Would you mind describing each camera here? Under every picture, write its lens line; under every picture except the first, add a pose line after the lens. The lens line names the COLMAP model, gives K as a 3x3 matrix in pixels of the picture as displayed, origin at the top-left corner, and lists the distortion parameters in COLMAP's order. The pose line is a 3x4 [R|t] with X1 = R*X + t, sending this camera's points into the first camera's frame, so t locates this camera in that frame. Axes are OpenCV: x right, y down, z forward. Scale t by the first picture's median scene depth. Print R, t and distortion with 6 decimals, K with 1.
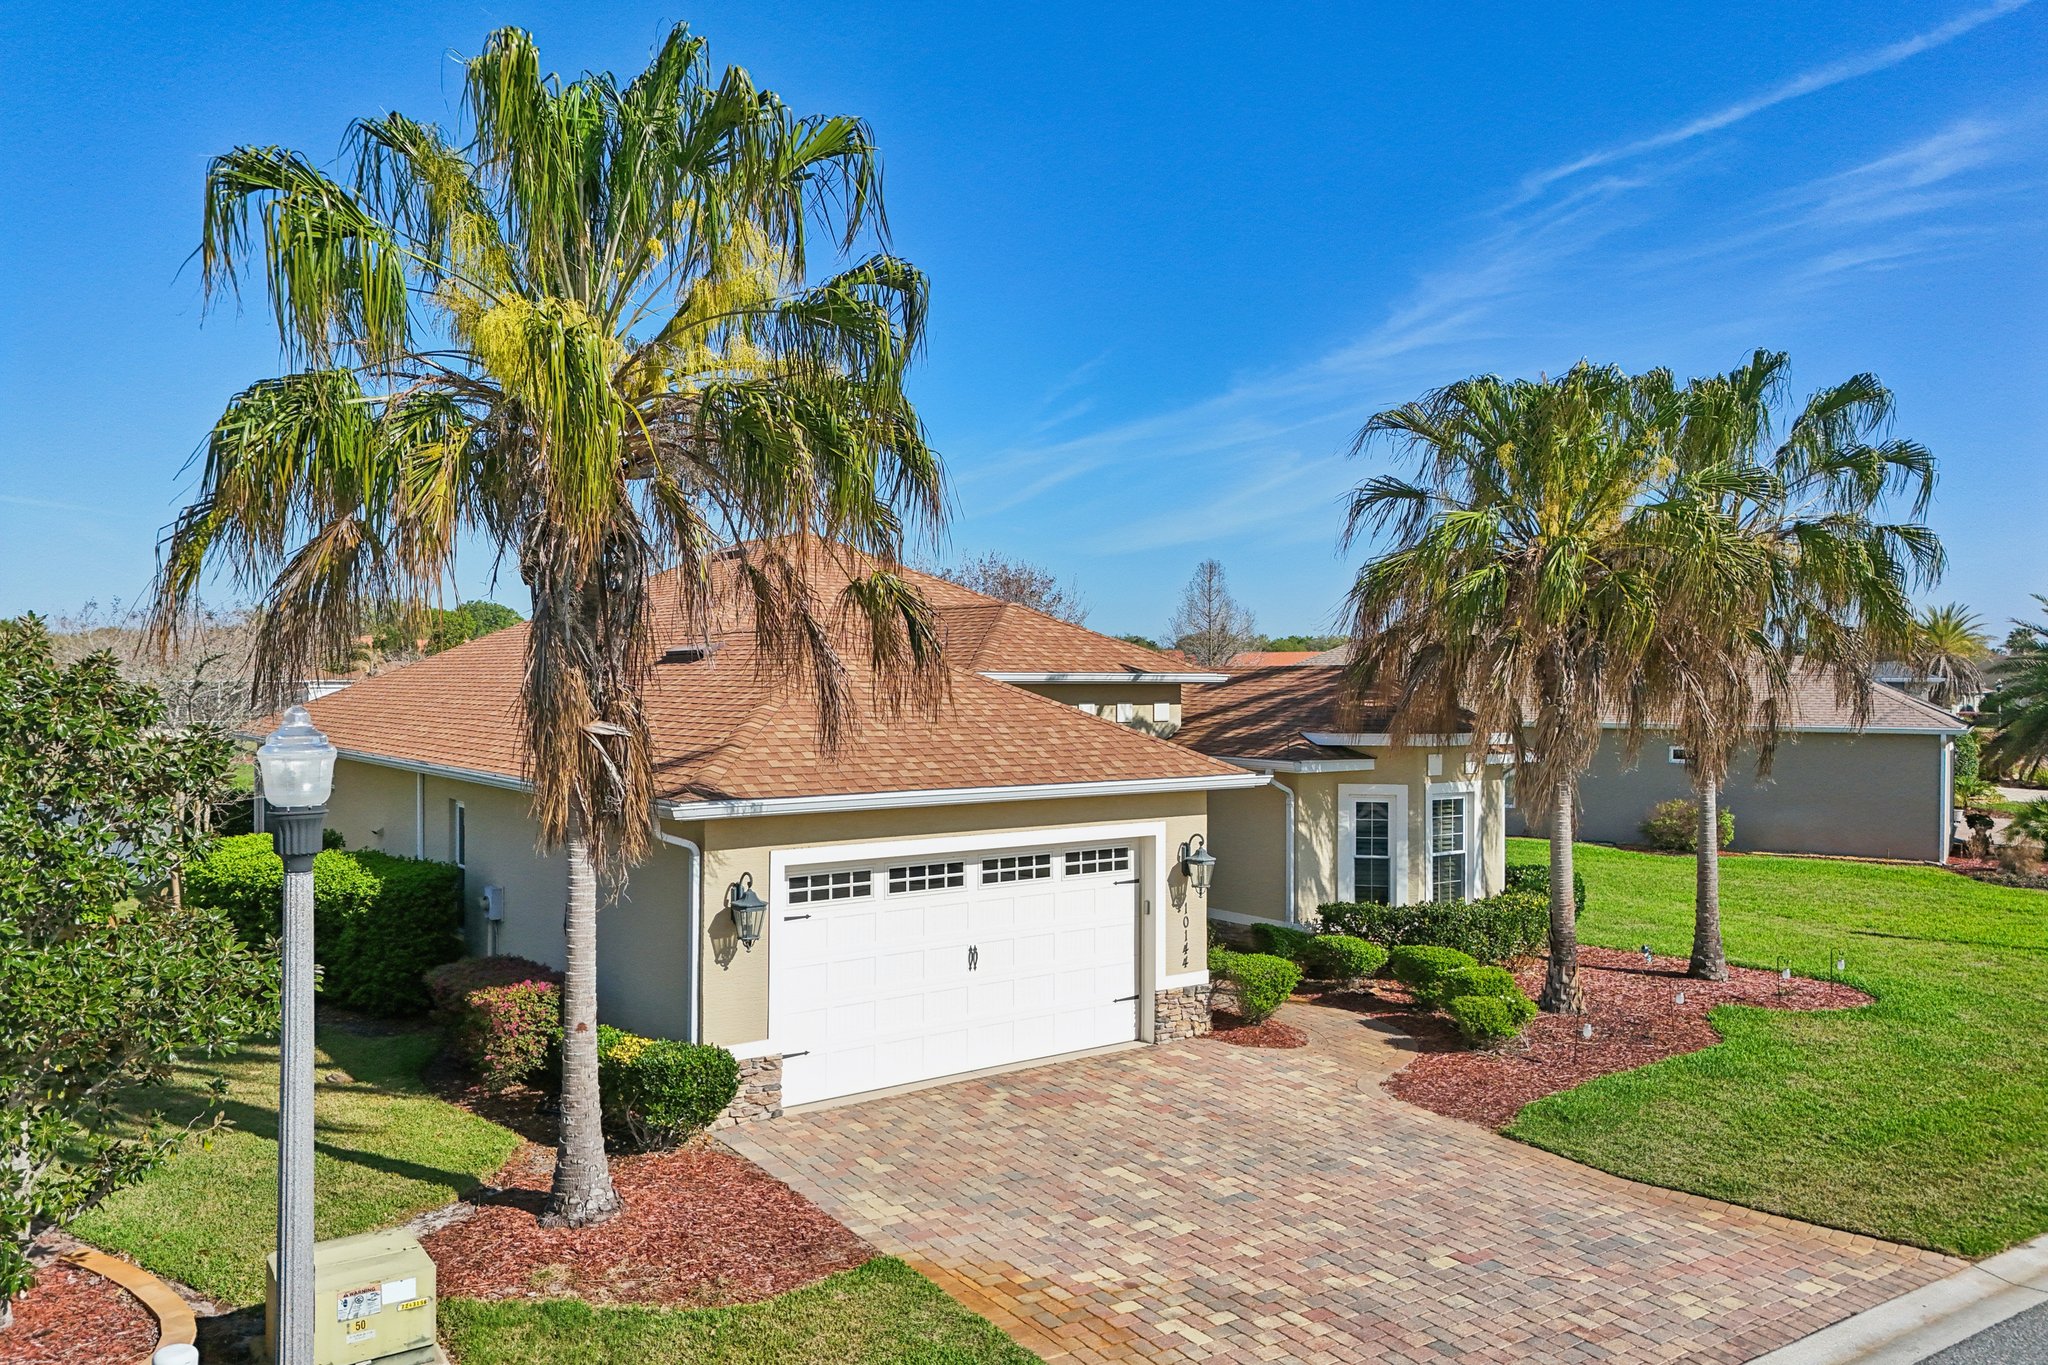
lens RADIAL K [[1512.2, 0, 1033.9], [0, 1512.2, 686.5], [0, 0, 1]] dist [0.070461, -0.061395]
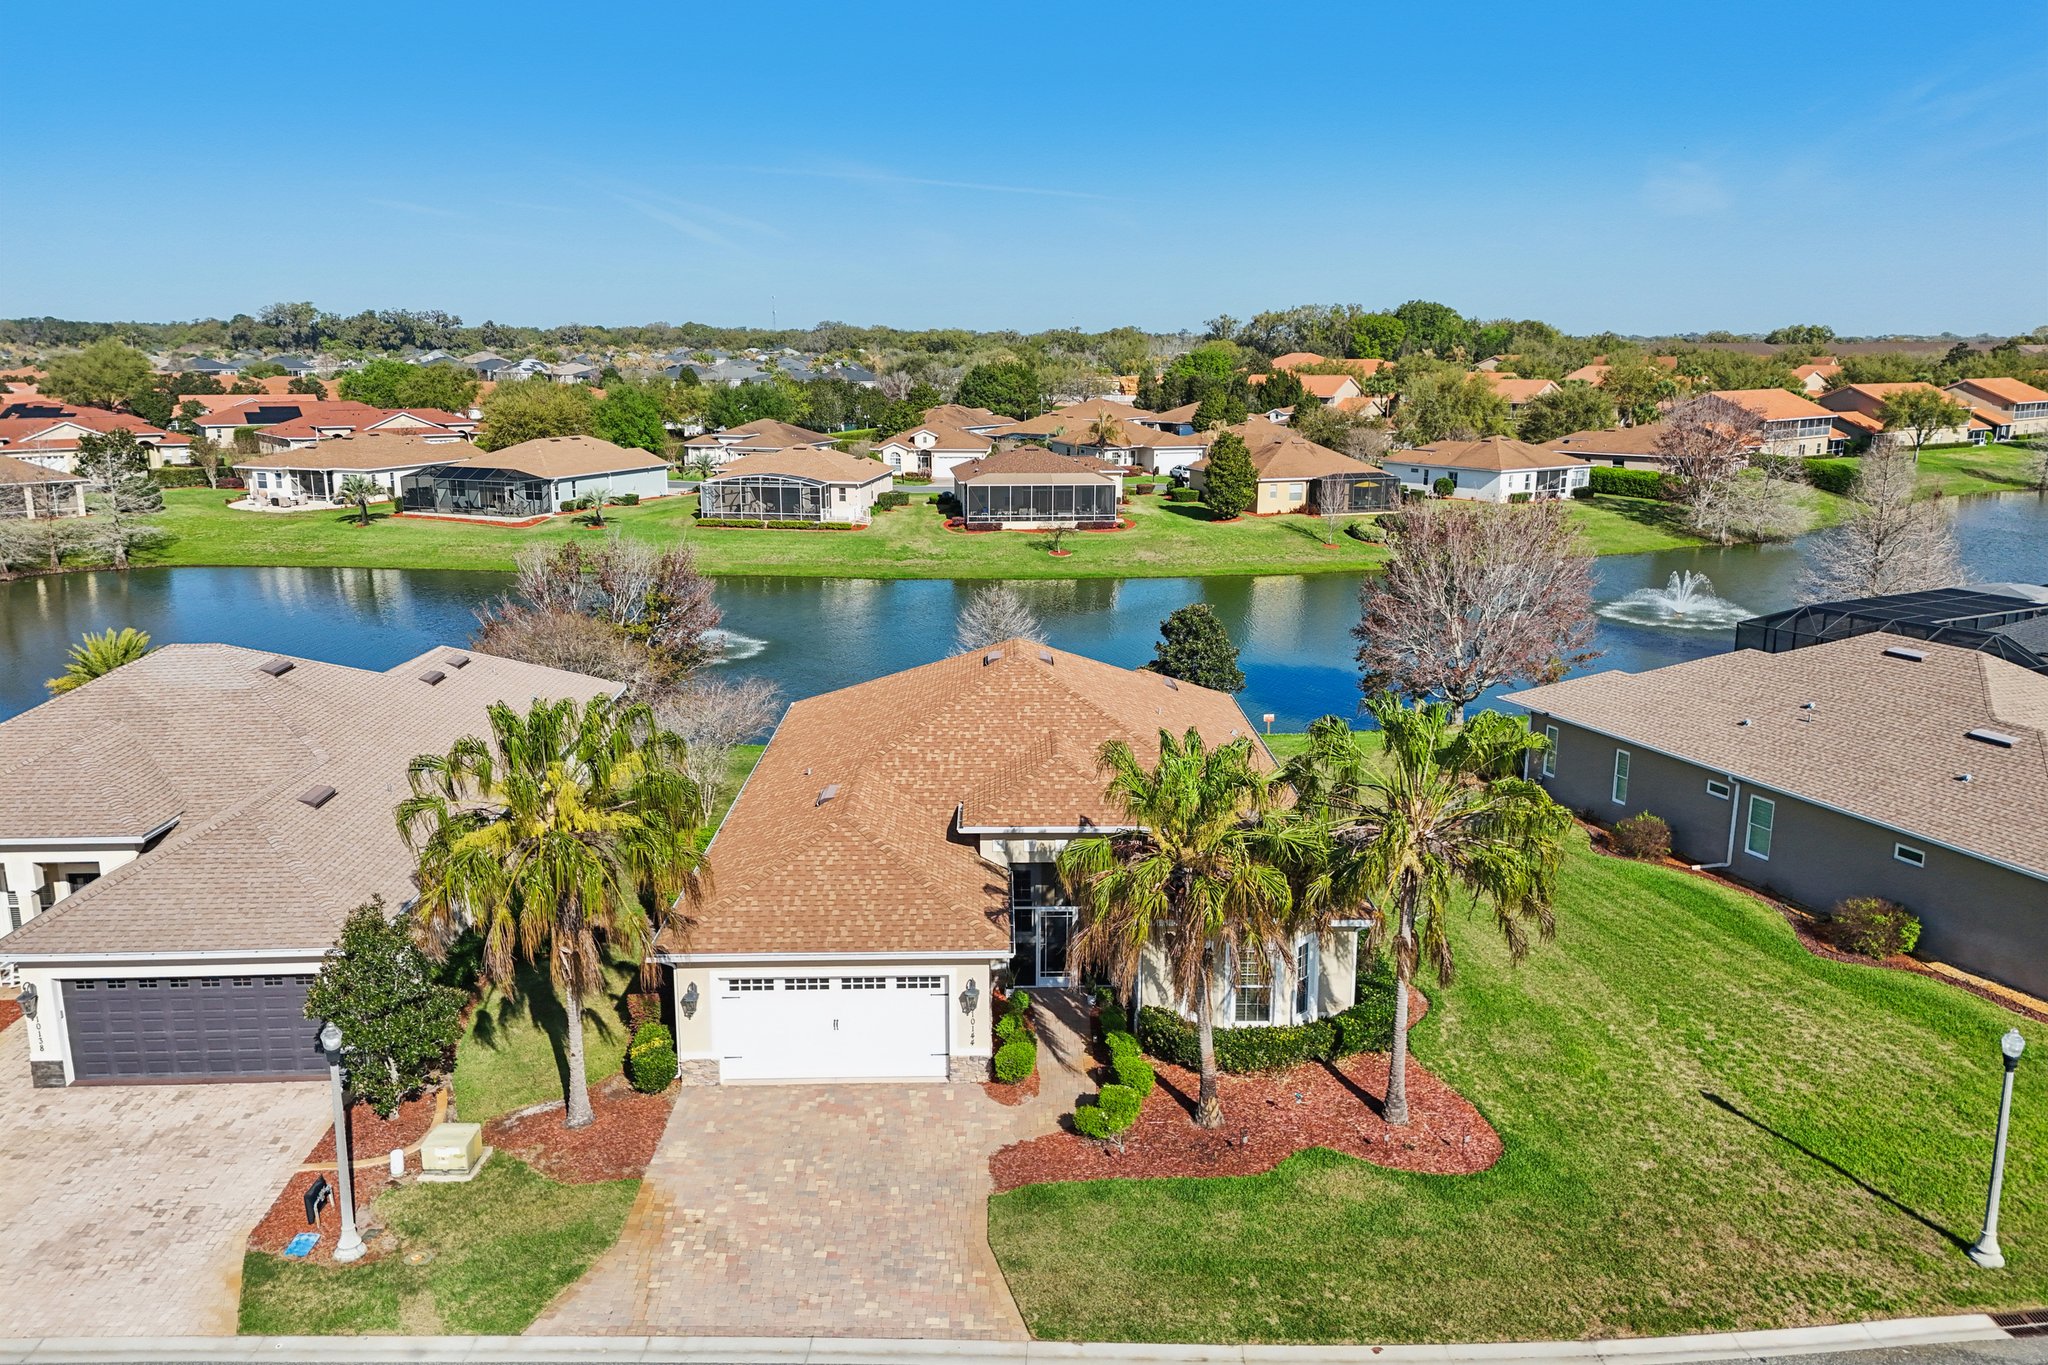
lens RADIAL K [[1512.2, 0, 1031.8], [0, 1512.2, 682.6], [0, 0, 1]] dist [0.070461, -0.061395]
pose [[0.810721, 0.127225, -0.571441, 1.383707], [-0.003368, 0.977098, 0.212762, -0.754909], [0.585423, -0.170566, 0.792583, -0.373856]]
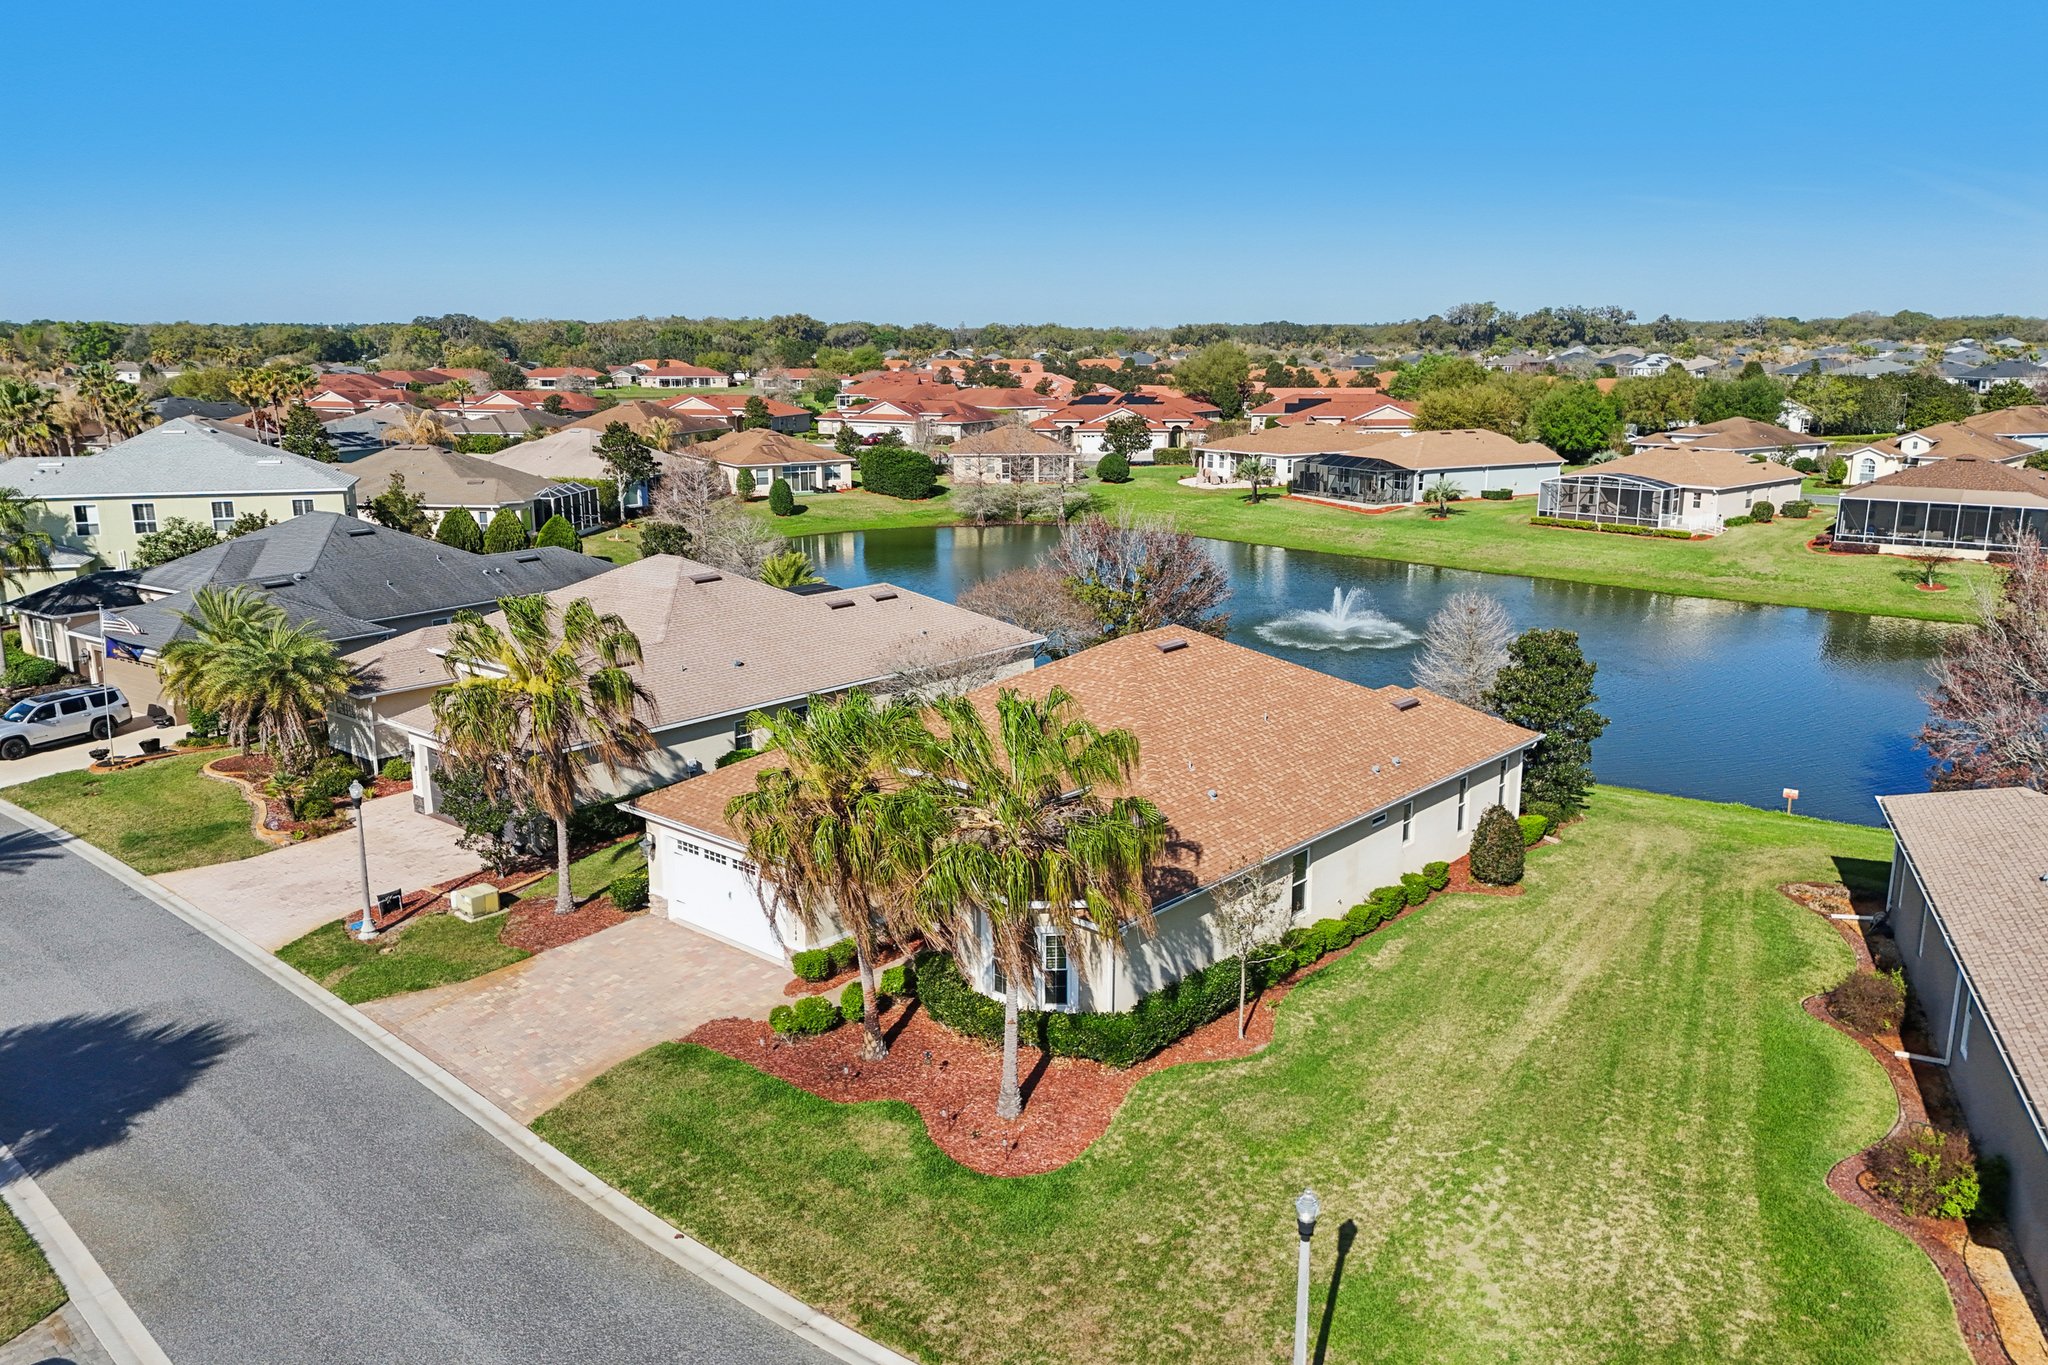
lens RADIAL K [[1512.2, 0, 1013.3], [0, 1512.2, 721.3], [0, 0, 1]] dist [0.070461, -0.061395]
pose [[0.187097, 0.235983, -0.953576, 2.525245], [-0.000969, 0.970761, 0.240046, -0.740464], [0.982341, -0.043988, 0.181855, 1.142216]]
